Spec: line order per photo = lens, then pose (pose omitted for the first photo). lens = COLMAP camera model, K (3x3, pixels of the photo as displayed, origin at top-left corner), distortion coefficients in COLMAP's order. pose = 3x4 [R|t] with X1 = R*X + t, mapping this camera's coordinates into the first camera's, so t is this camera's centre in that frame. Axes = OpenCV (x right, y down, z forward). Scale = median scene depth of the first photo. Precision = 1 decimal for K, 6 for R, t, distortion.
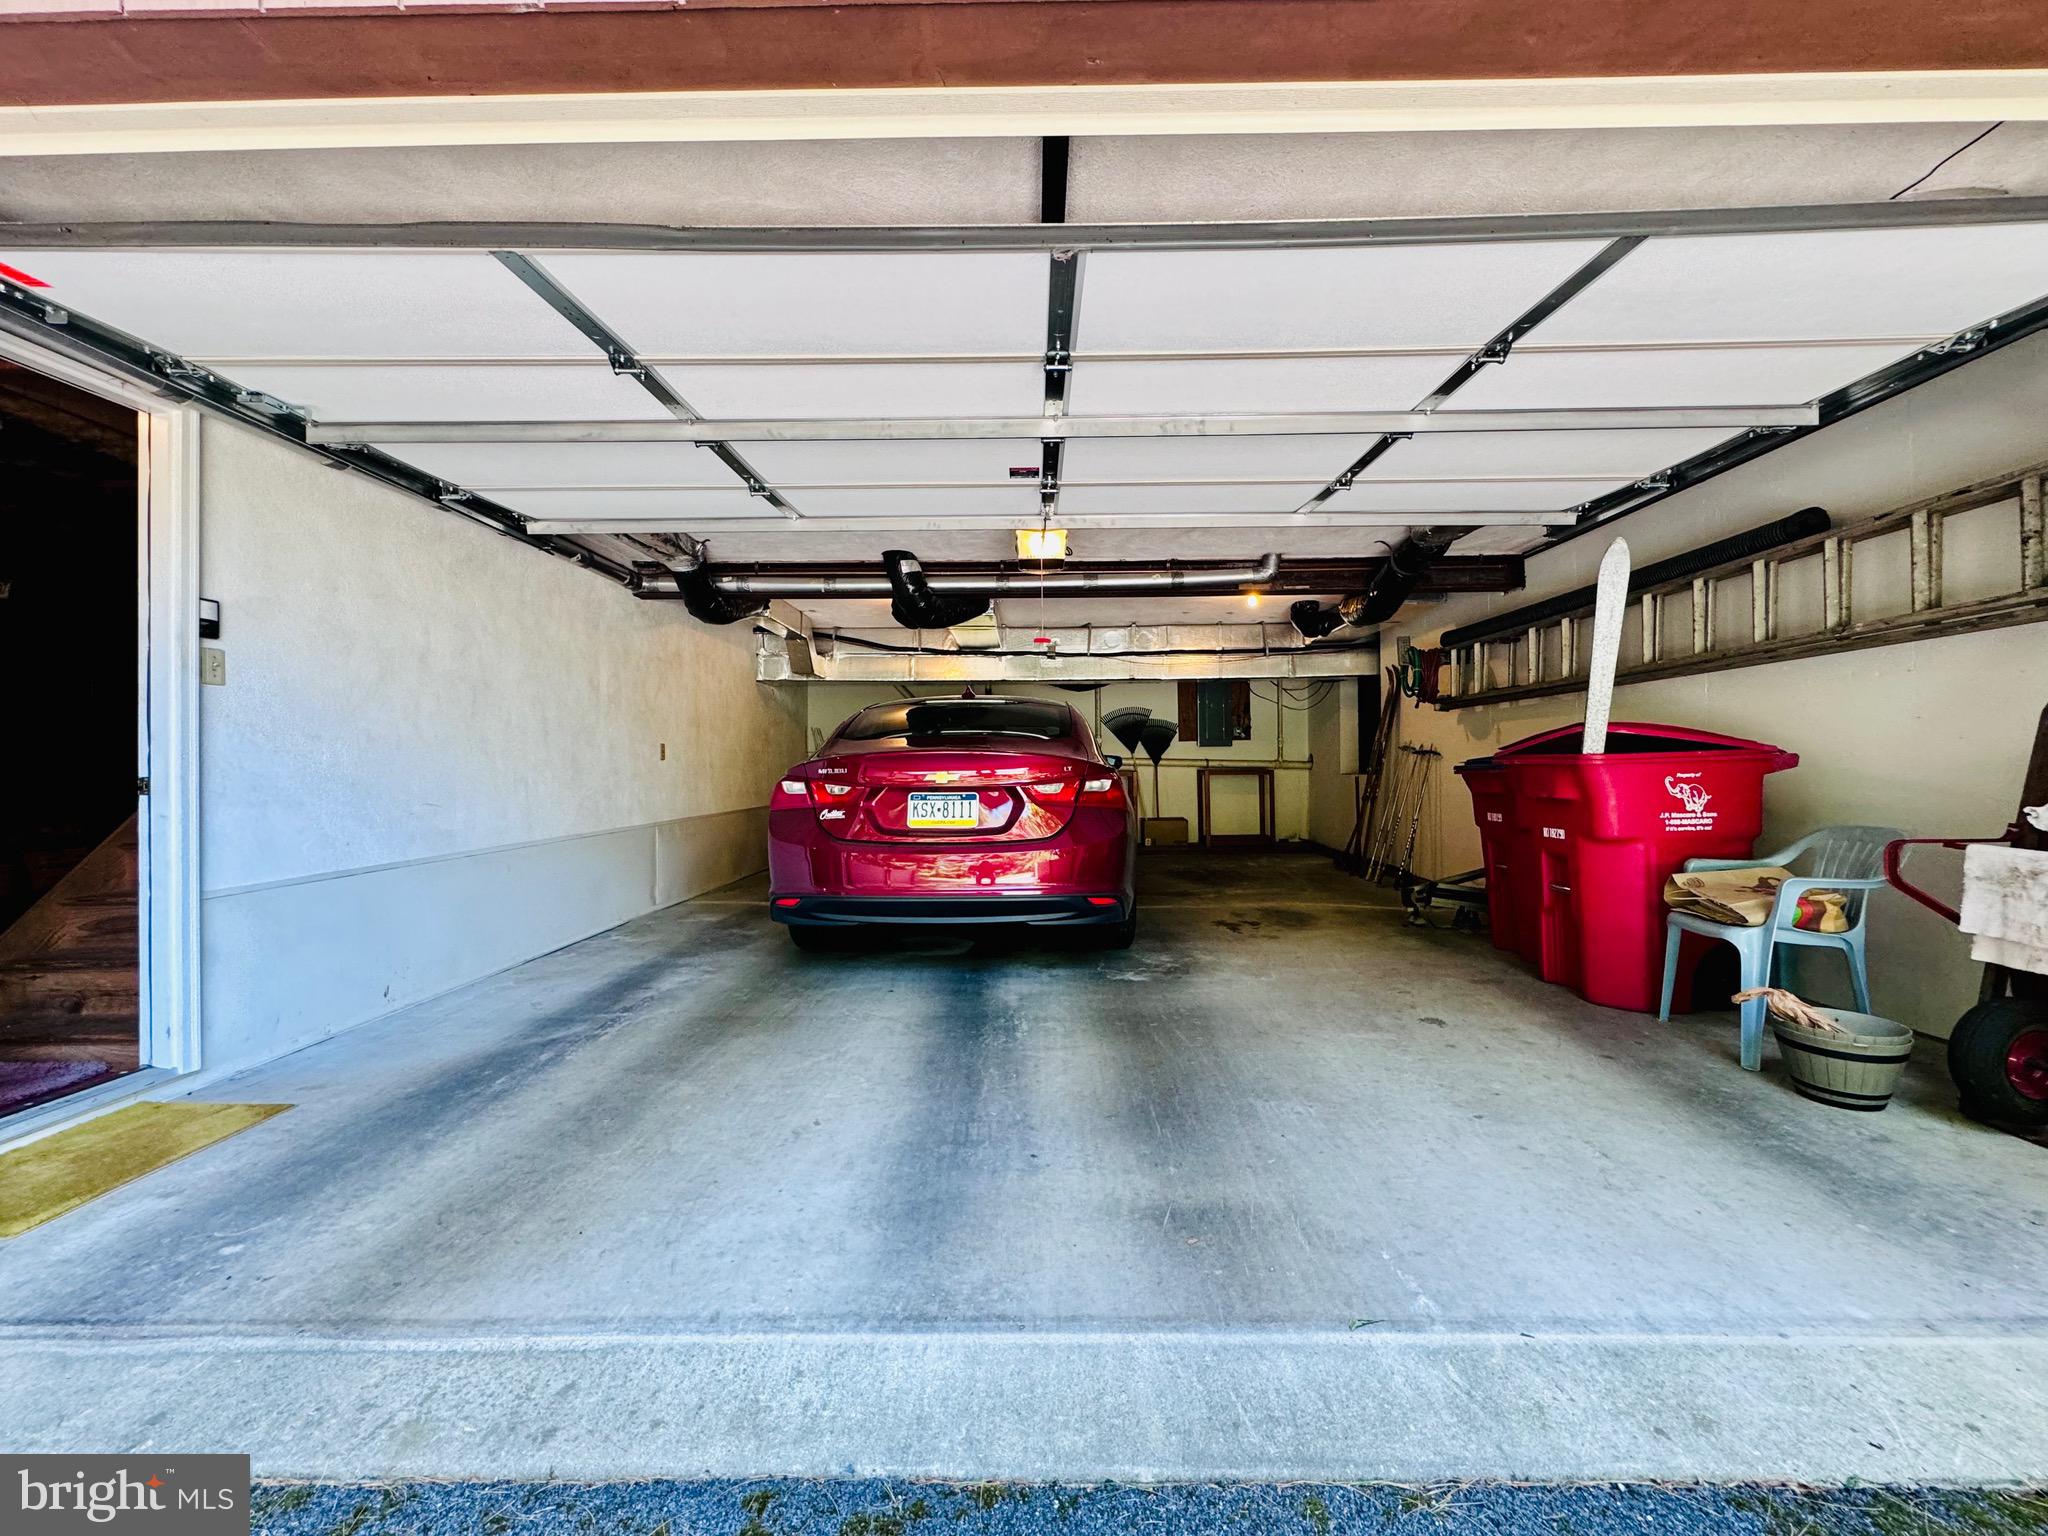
lens RADIAL K [[821.2, 0, 1030.1], [0, 821.2, 759.0], [0, 0, 1]] dist [-0.000204, 0.000428]
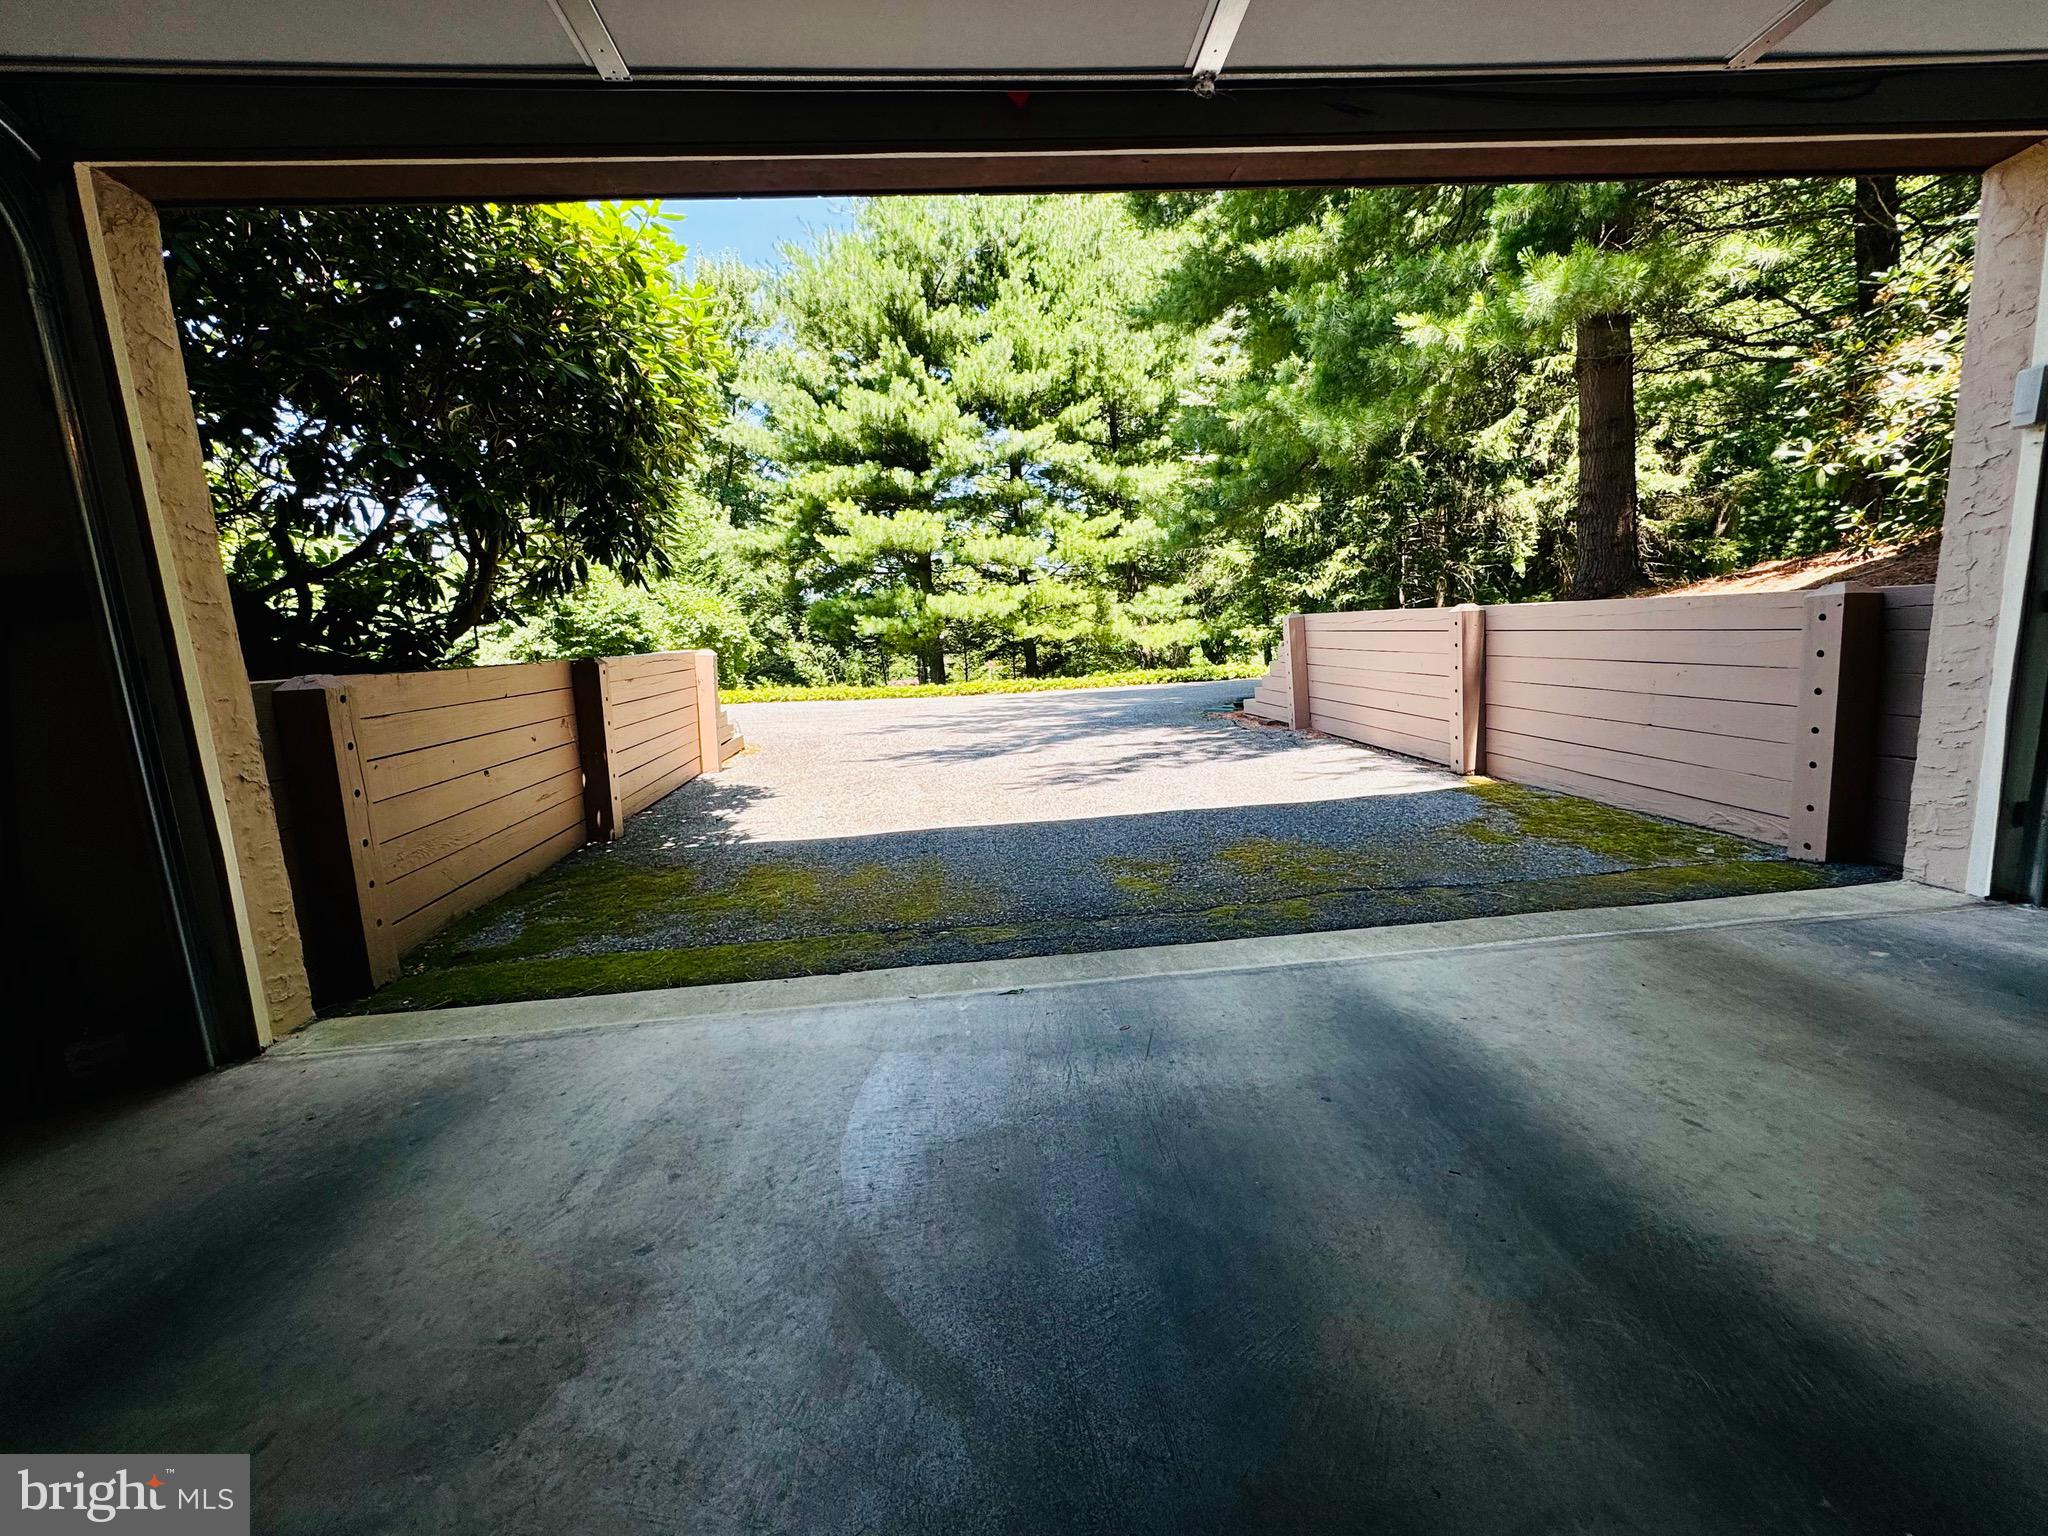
lens RADIAL K [[821.2, 0, 1030.1], [0, 821.2, 759.0], [0, 0, 1]] dist [-0.000204, 0.000428]
pose [[-0.993404, 0.078118, -0.083942, 0.461807], [0.064833, 0.986445, 0.150744, 0.035813], [0.094580, 0.144307, -0.985003, 2.398660]]
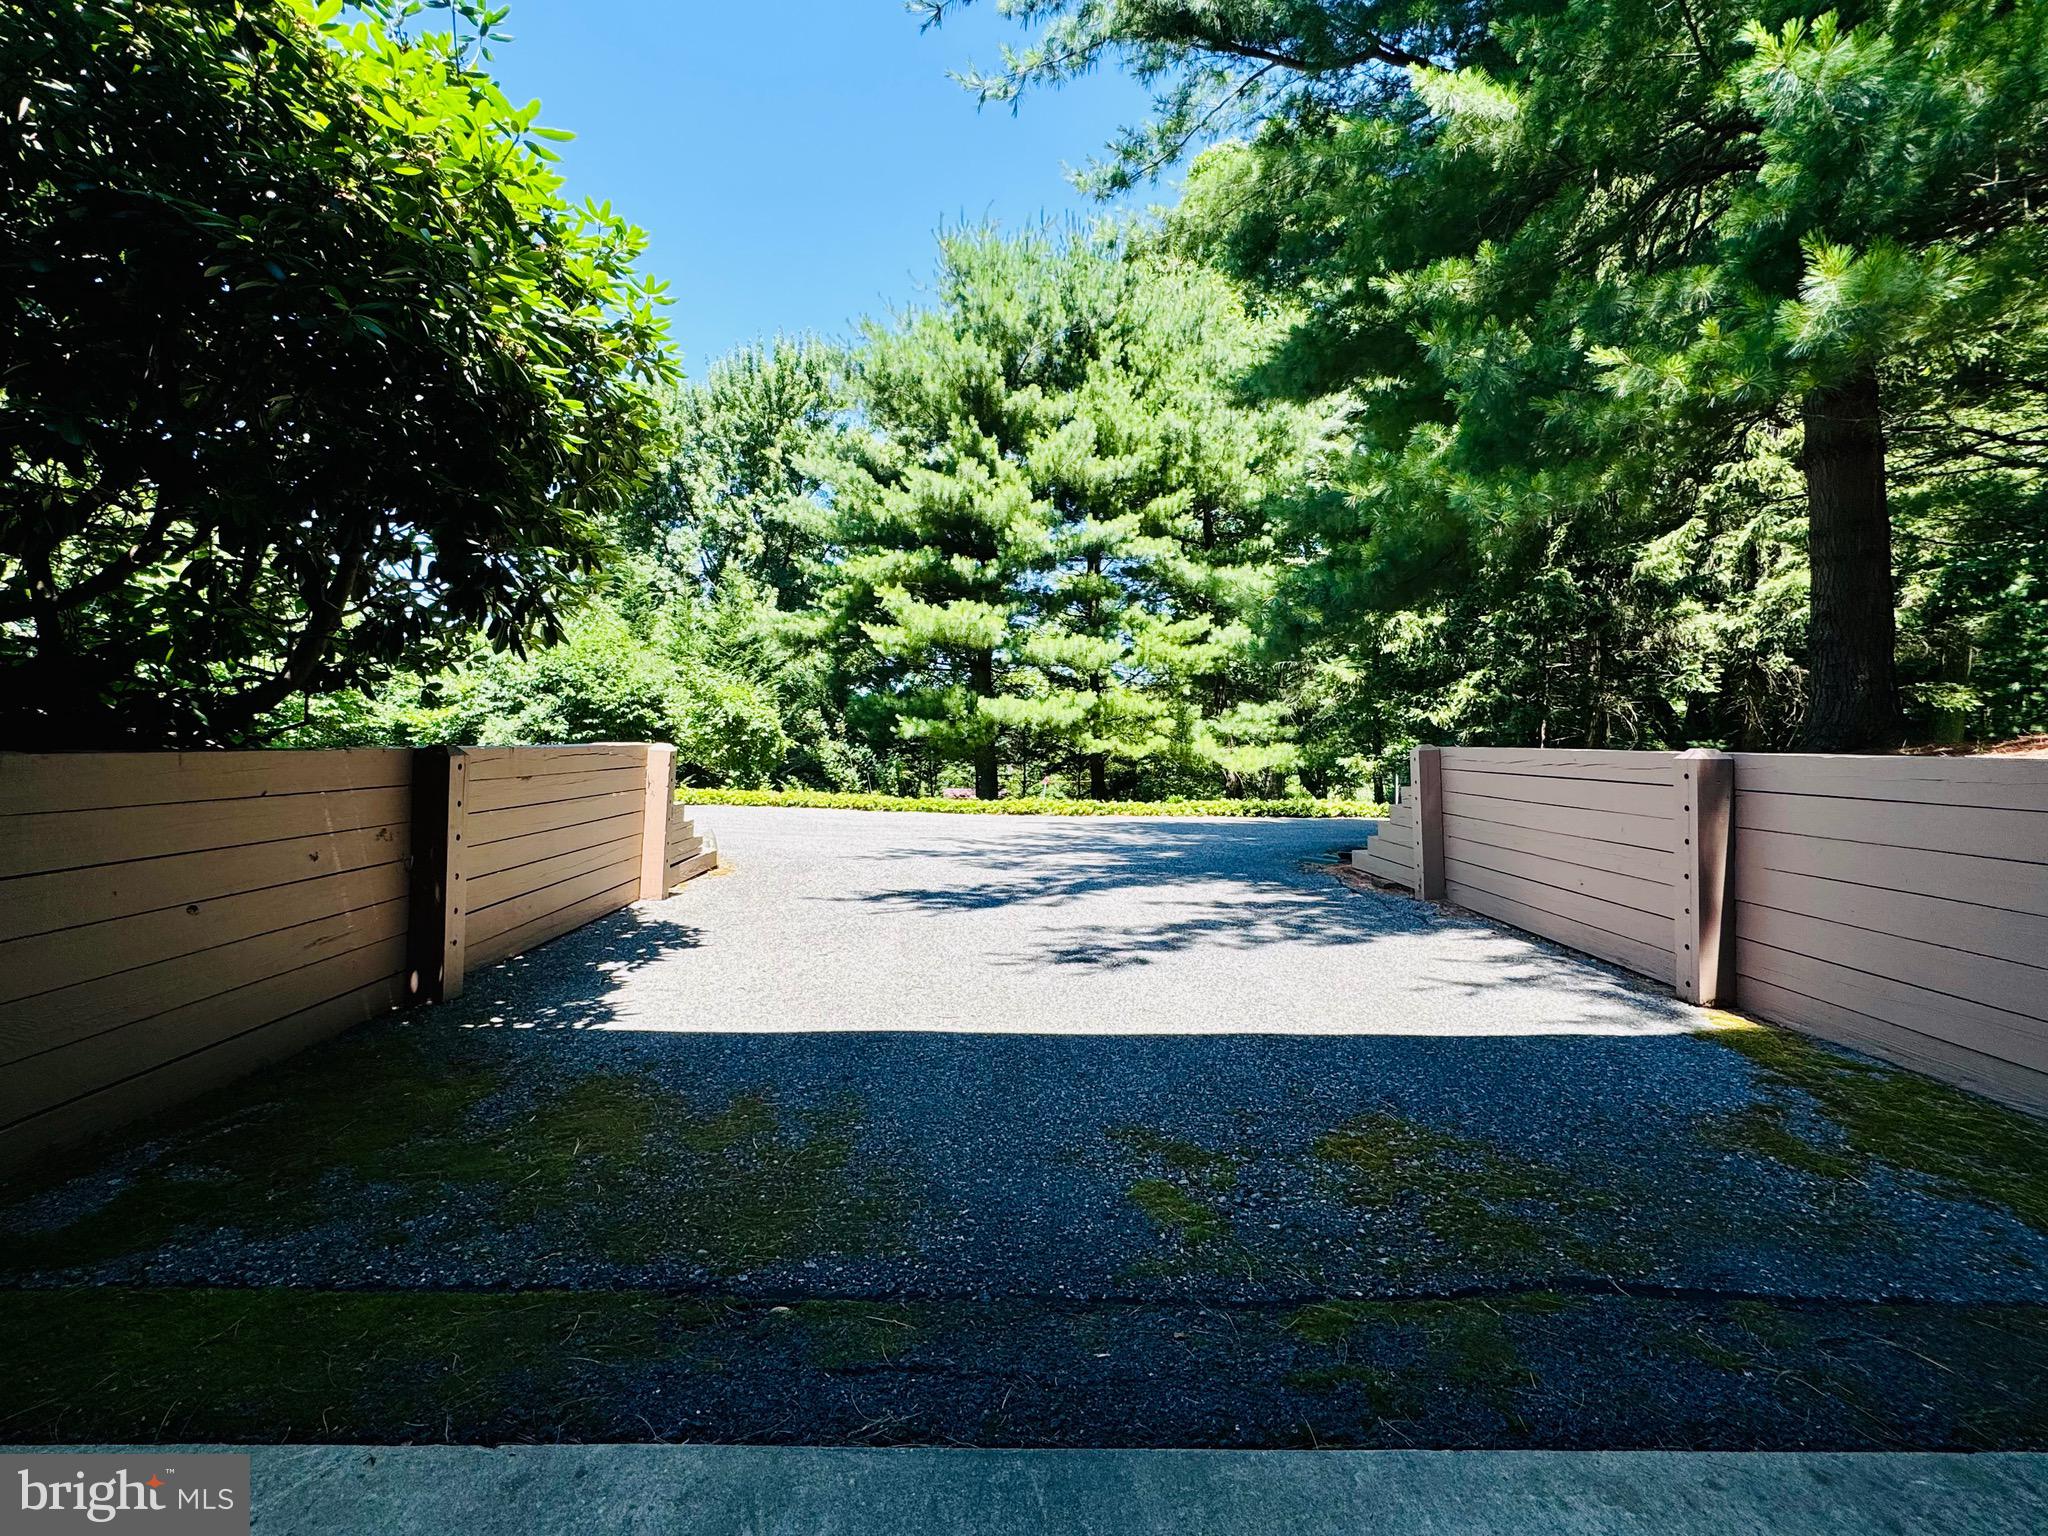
lens RADIAL K [[944.2, 0, 1024.9], [0, 944.2, 763.8], [0, 0, 1]] dist [-0.000117, -0.000429]
pose [[-0.999887, 0.001801, -0.014892, 0.250487], [0.001539, 0.999844, 0.017577, 0.023918], [0.014921, 0.017552, -0.999735, 1.699915]]
